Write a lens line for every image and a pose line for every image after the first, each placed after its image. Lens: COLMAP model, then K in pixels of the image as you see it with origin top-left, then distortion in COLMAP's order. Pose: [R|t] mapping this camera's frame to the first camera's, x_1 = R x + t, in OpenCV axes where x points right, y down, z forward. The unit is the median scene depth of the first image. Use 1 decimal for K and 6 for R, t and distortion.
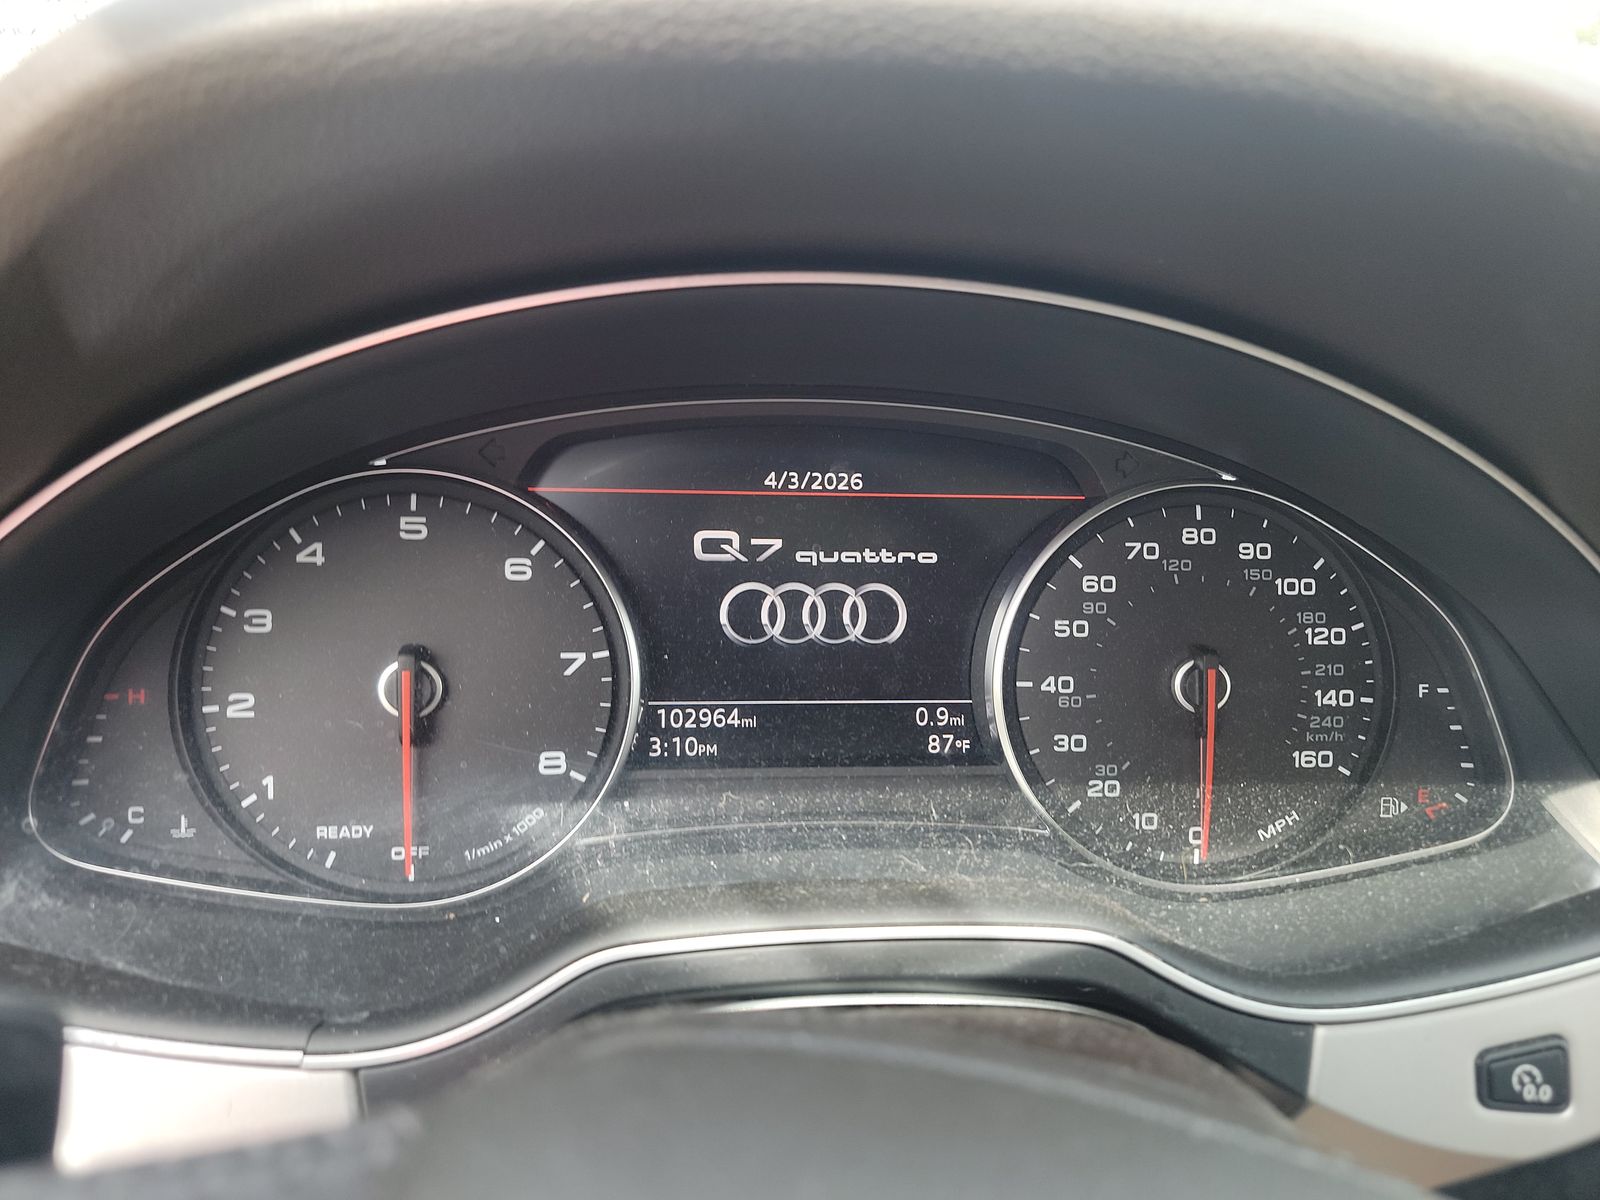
lens RADIAL K [[1118.3, 0, 786.5], [0, 1118.3, 604.2], [0, 0, 1]] dist [0.038902, -0.022219]
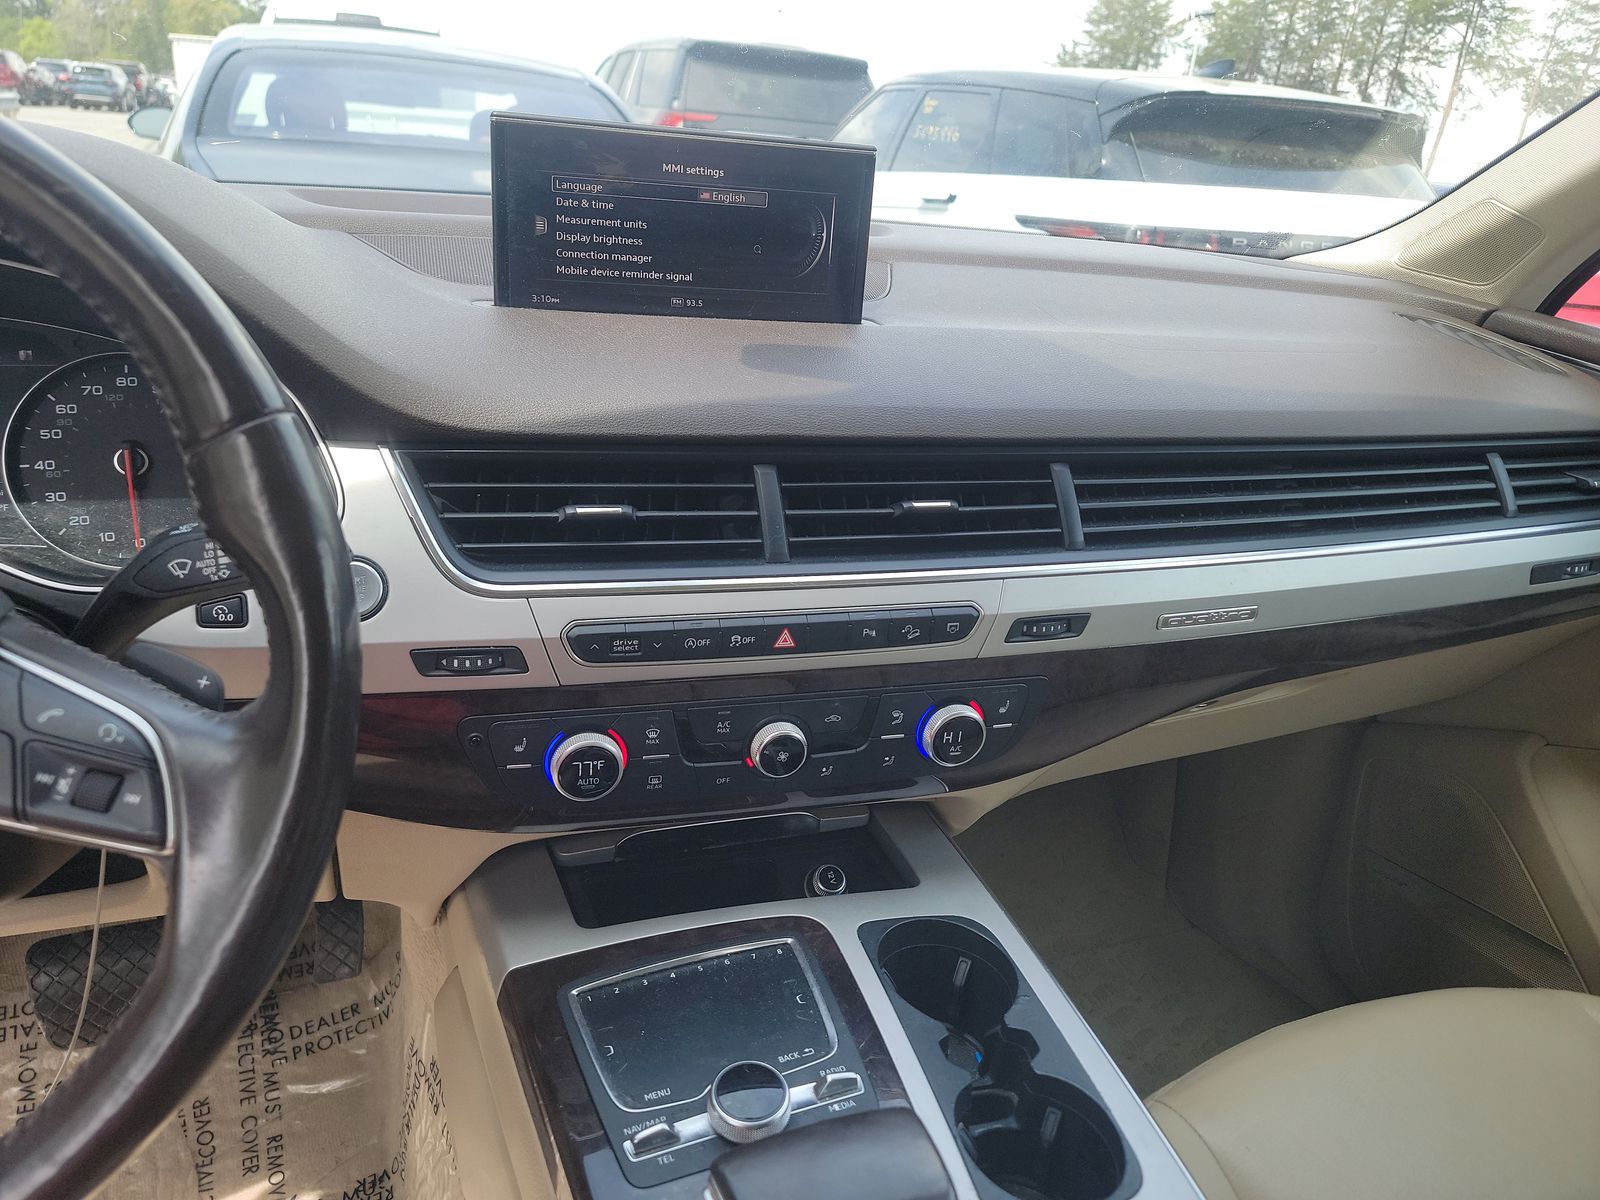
lens RADIAL K [[1118.3, 0, 786.5], [0, 1118.3, 604.2], [0, 0, 1]] dist [0.038902, -0.022219]
pose [[0.960246, -0.084948, 0.265915, 0.881570], [0.080202, 0.996366, 0.028679, 0.337203], [-0.267385, -0.006212, 0.963570, -1.082994]]
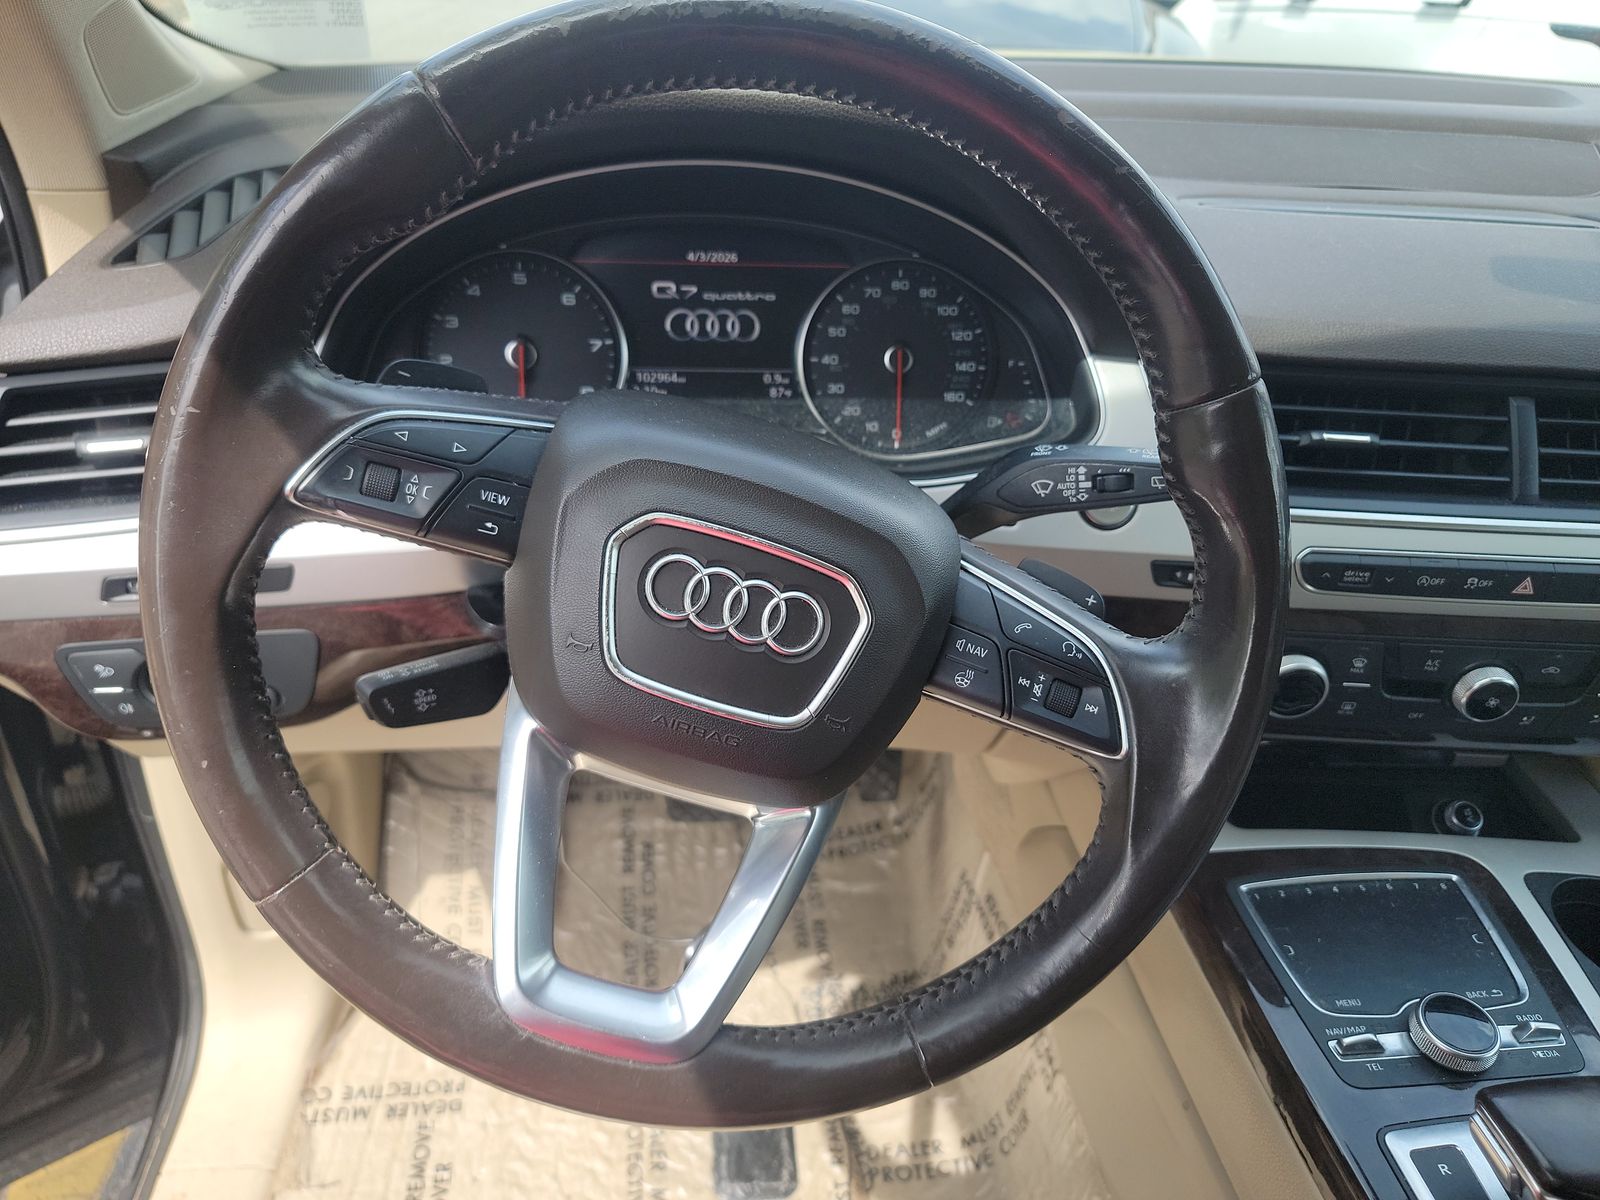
lens RADIAL K [[1118.3, 0, 786.5], [0, 1118.3, 604.2], [0, 0, 1]] dist [0.038902, -0.022219]
pose [[0.999865, 0.003525, -0.016024, 0.194911], [-0.000794, 0.985899, 0.167340, 0.169039], [0.016388, -0.167305, 0.985769, -1.100437]]
